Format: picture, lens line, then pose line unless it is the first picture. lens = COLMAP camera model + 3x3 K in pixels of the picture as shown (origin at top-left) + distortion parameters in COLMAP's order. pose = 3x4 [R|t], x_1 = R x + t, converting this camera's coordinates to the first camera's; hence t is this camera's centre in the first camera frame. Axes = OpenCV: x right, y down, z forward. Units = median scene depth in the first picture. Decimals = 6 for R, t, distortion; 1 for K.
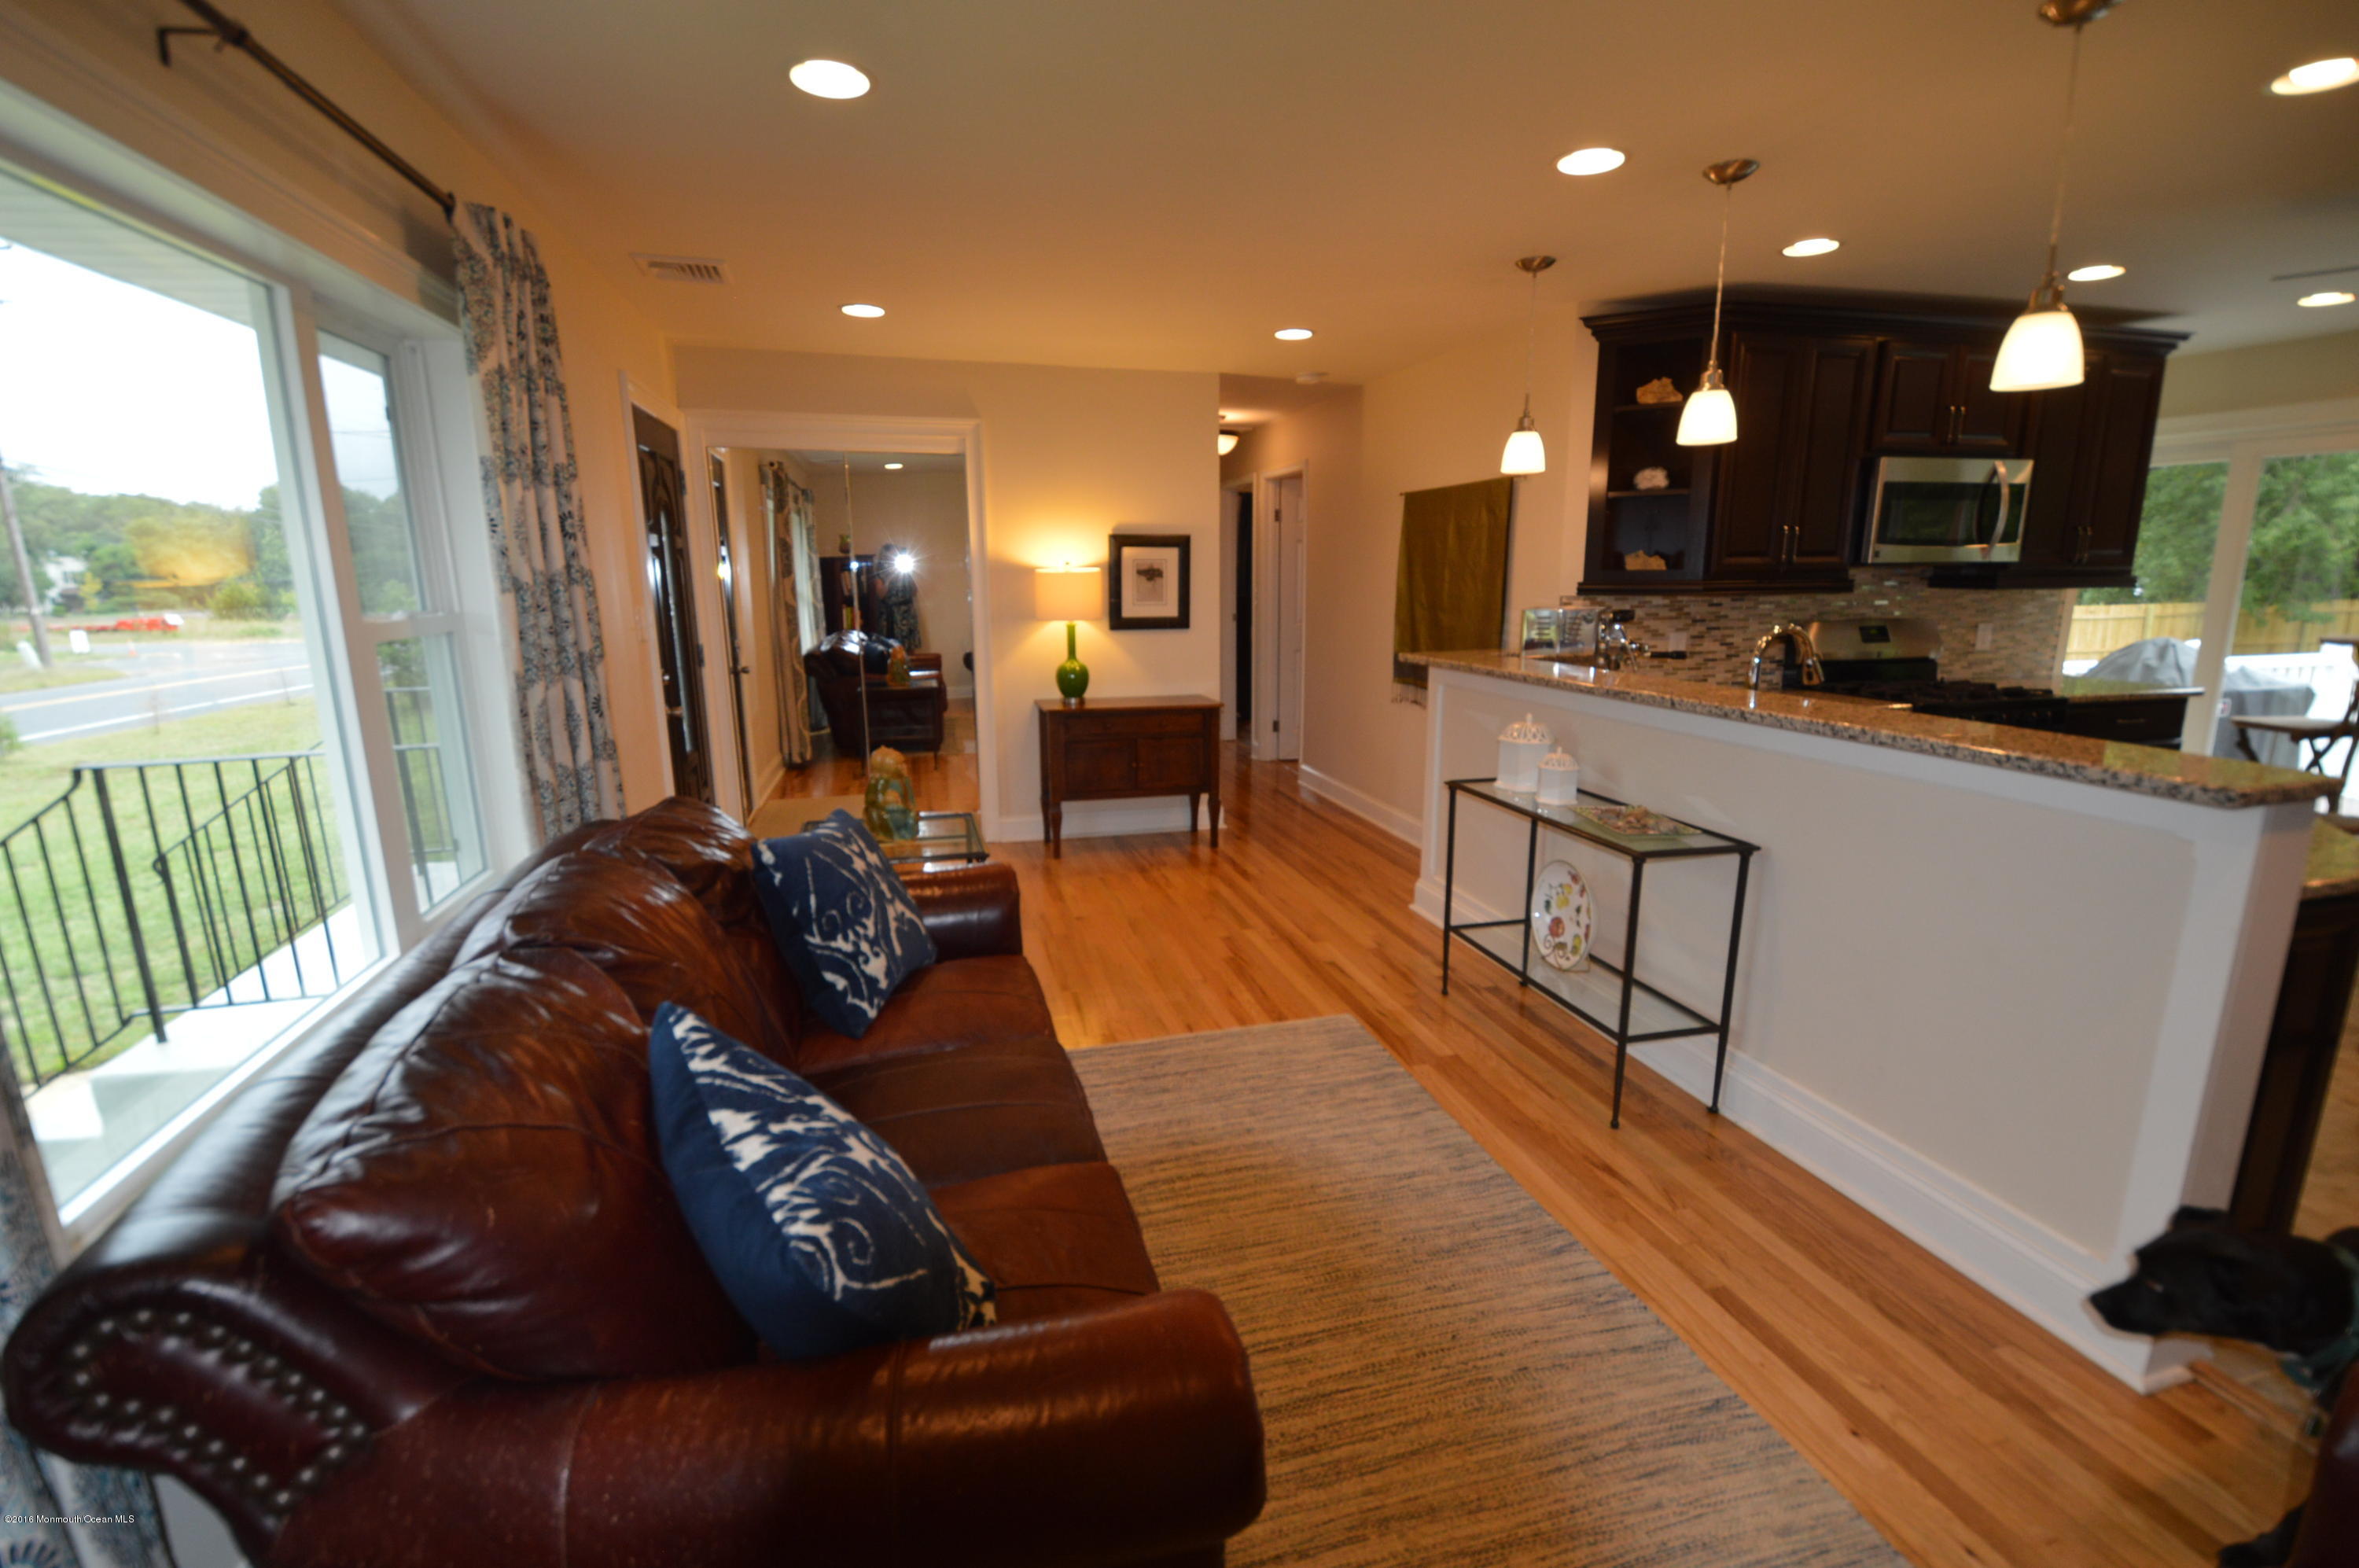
lens RADIAL K [[1045.7, 0, 1177.3], [0, 1045.7, 791.7], [0, 0, 1]] dist [0.007919, -0.017564]
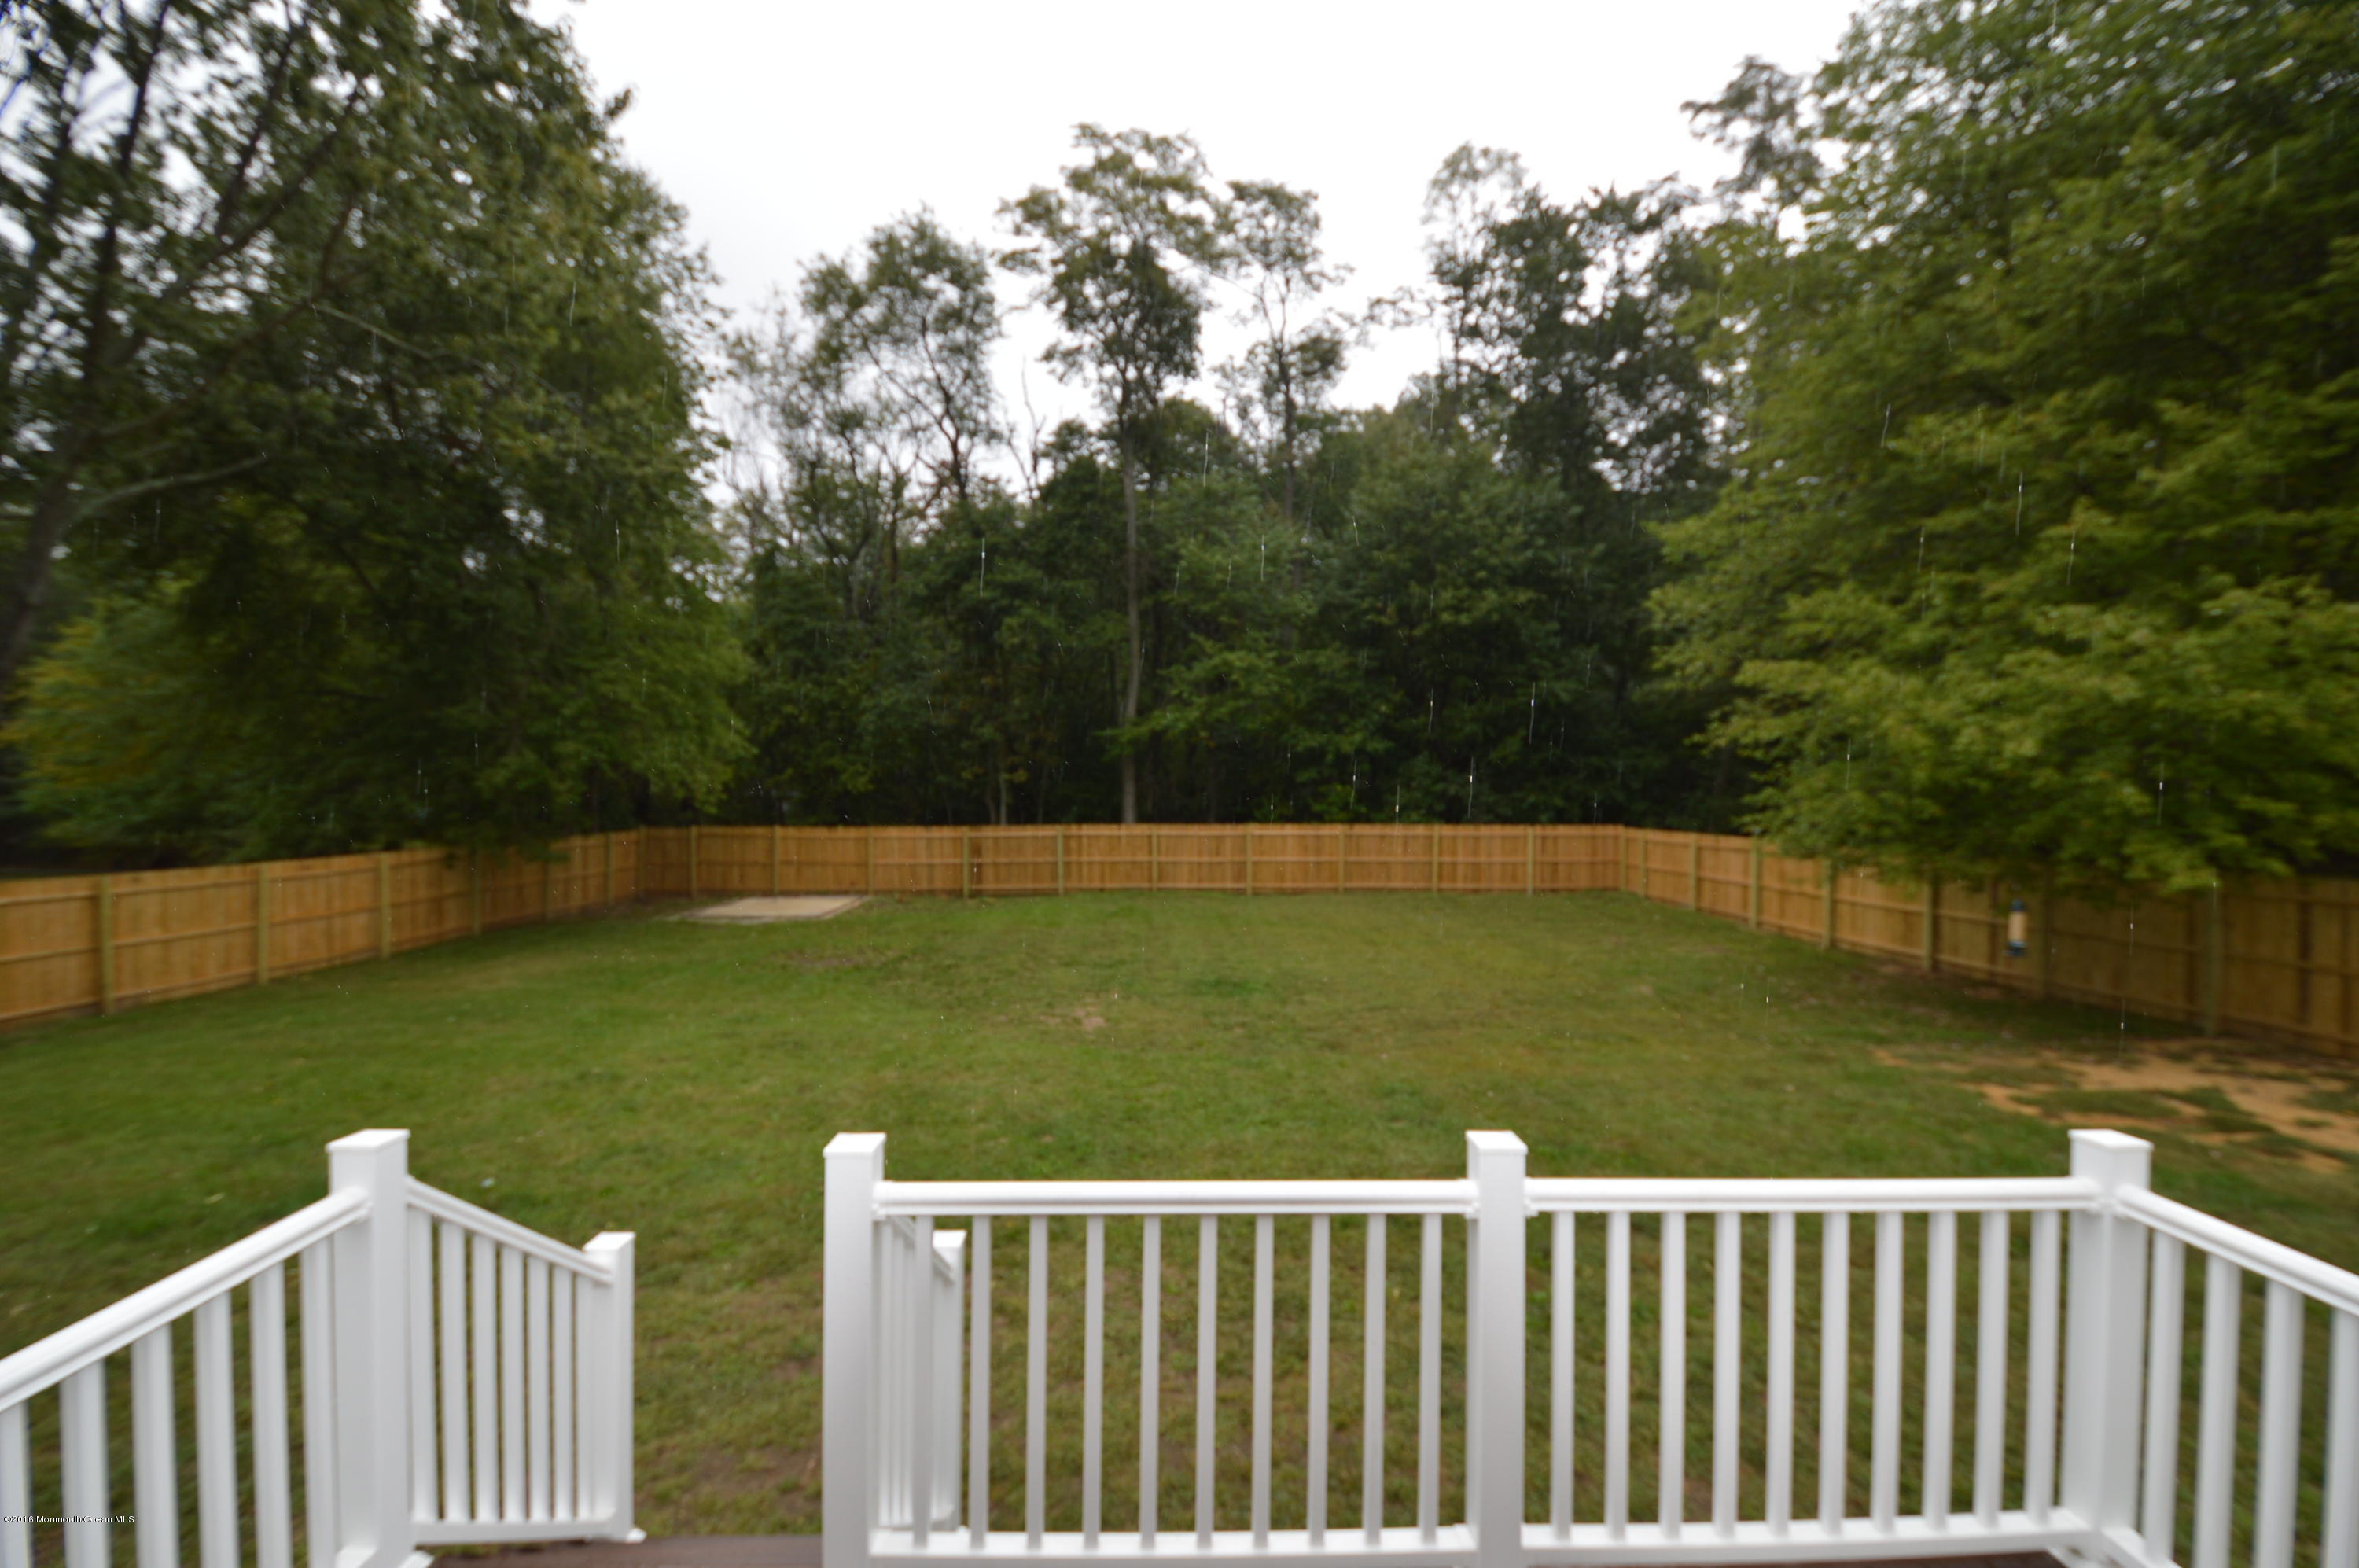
lens RADIAL K [[1045.7, 0, 1181.3], [0, 1045.7, 788.7], [0, 0, 1]] dist [0.007919, -0.017564]
pose [[0.217678, 0.013990, 0.975920, 1.342424], [0.193887, 0.979350, -0.057286, -0.317365], [-0.956569, 0.201689, 0.210470, 1.041600]]
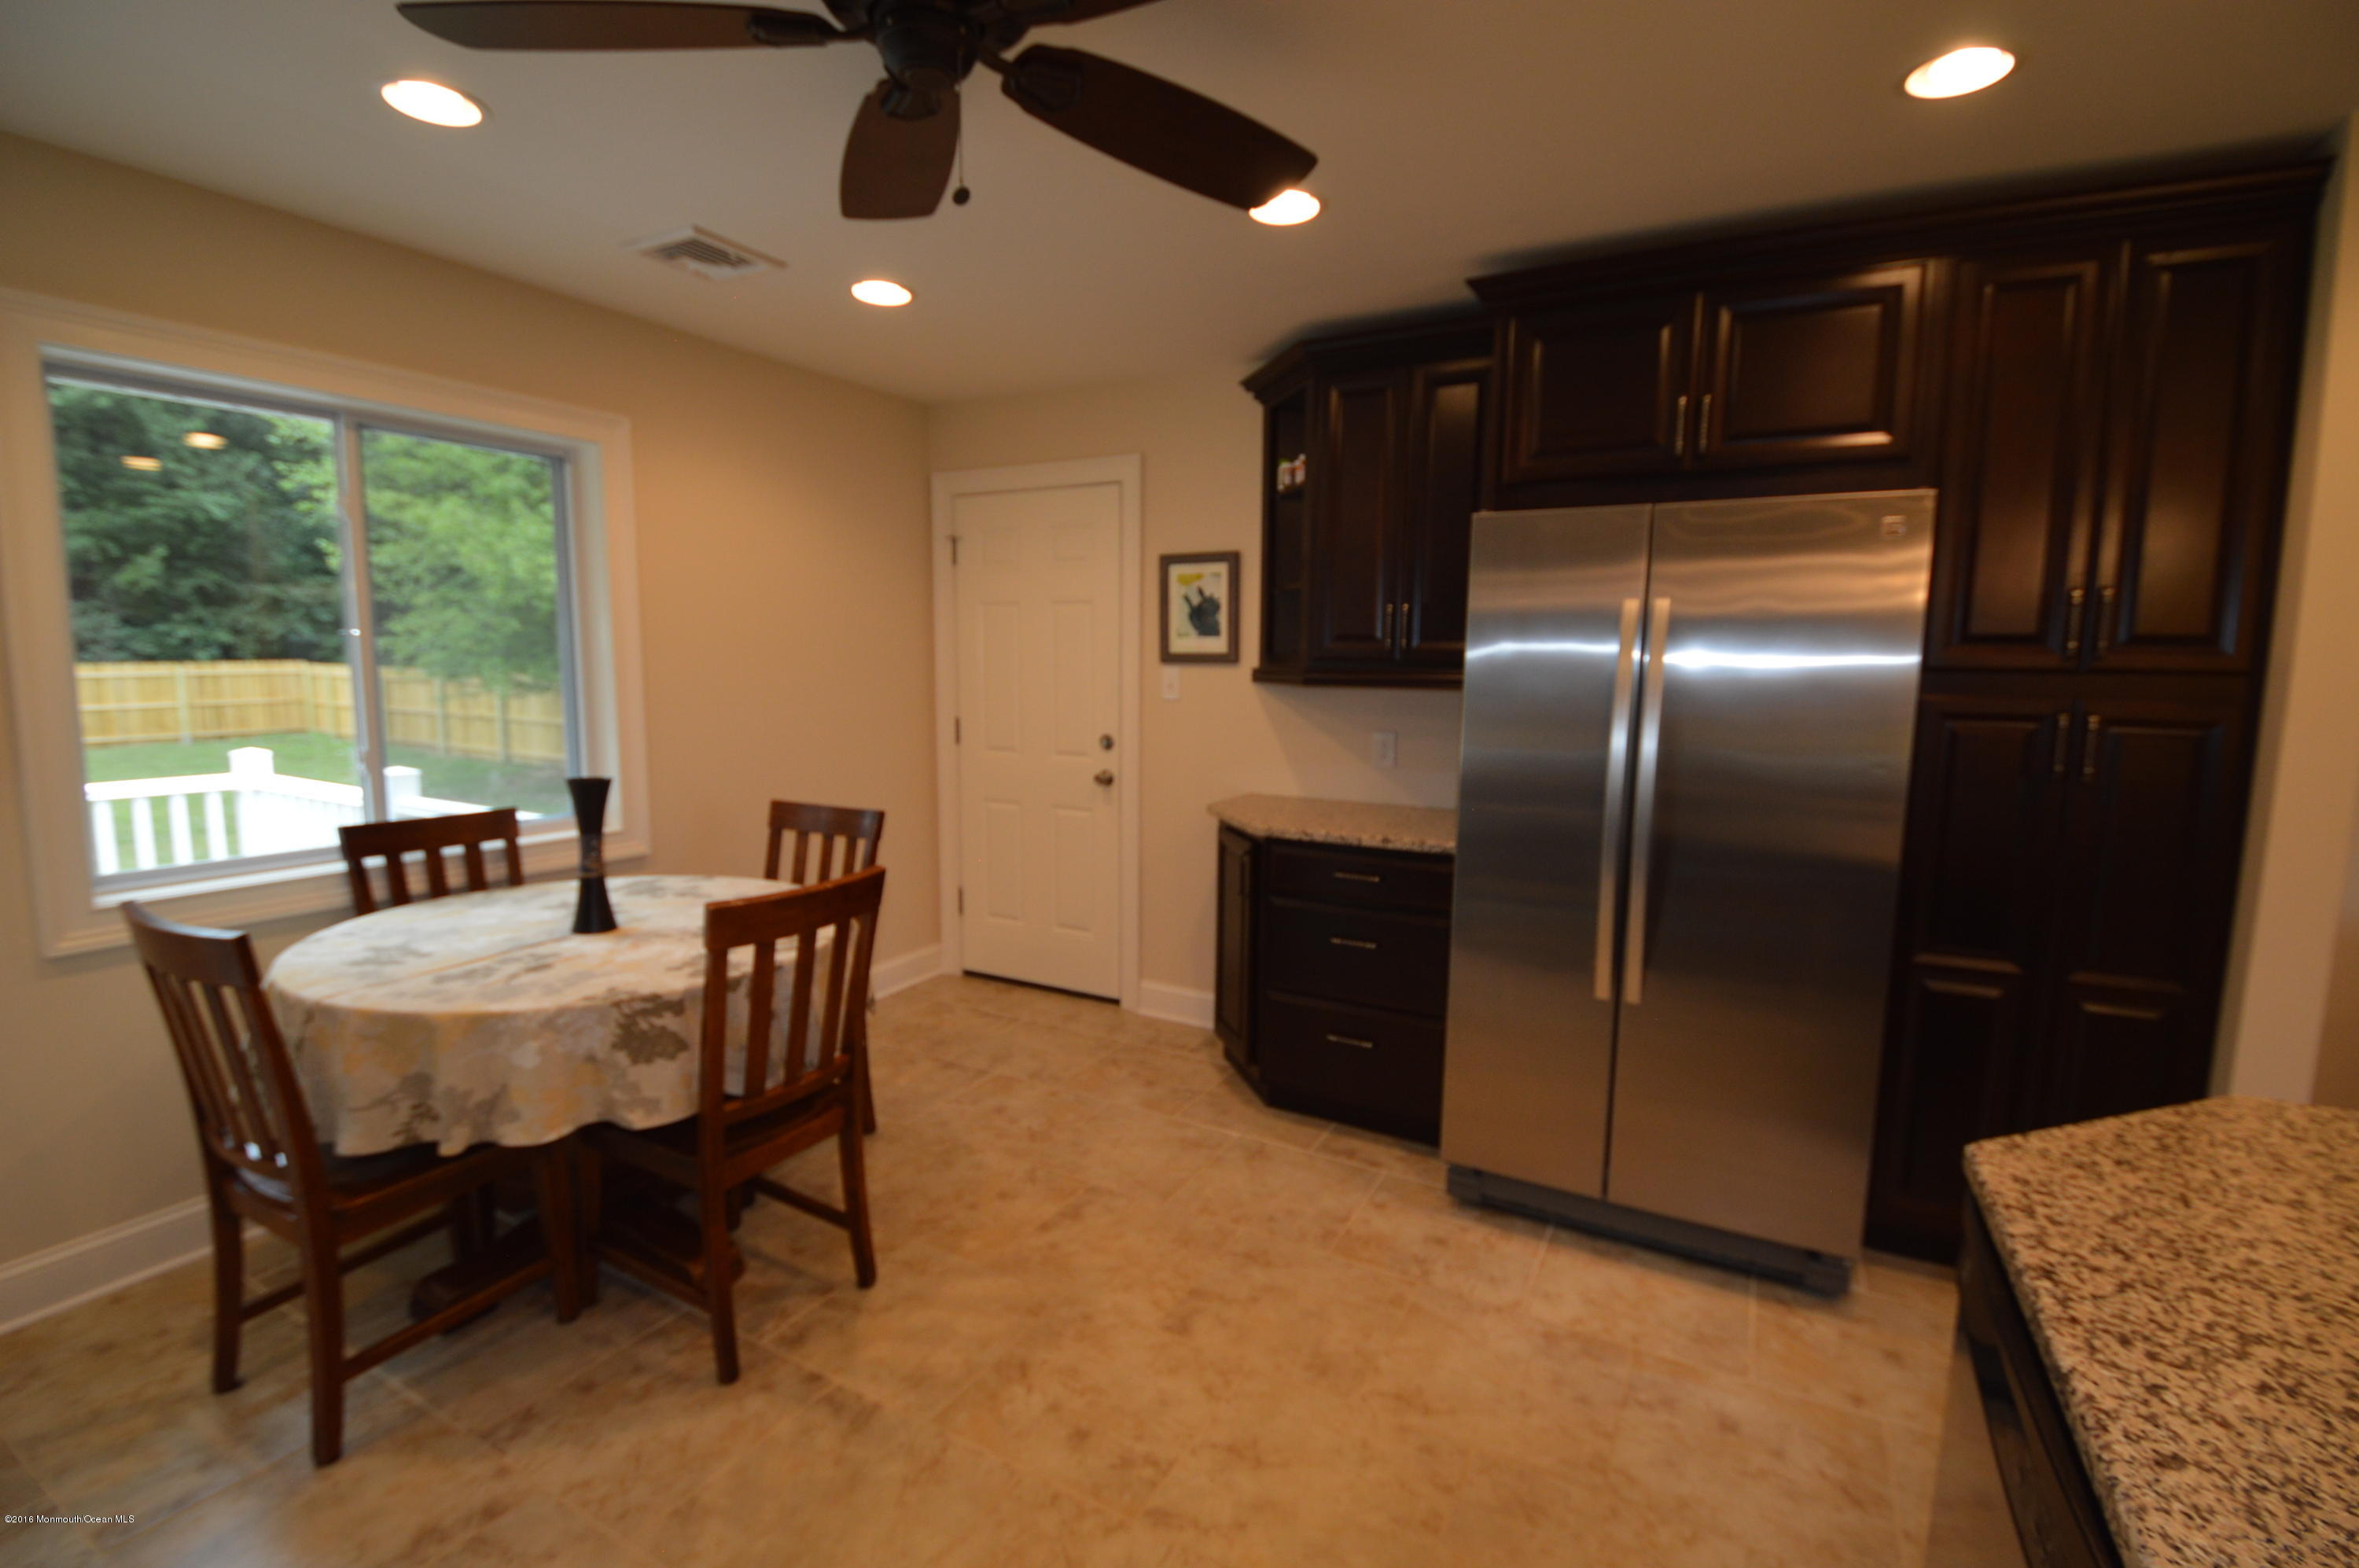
lens RADIAL K [[1045.7, 0, 1179.6], [0, 1045.7, 789.6], [0, 0, 1]] dist [0.007919, -0.017564]
pose [[-0.733476, -0.087824, 0.674018, 0.543551], [0.134464, 0.953273, 0.270537, -0.177846], [-0.666282, 0.289064, -0.687394, 0.811319]]
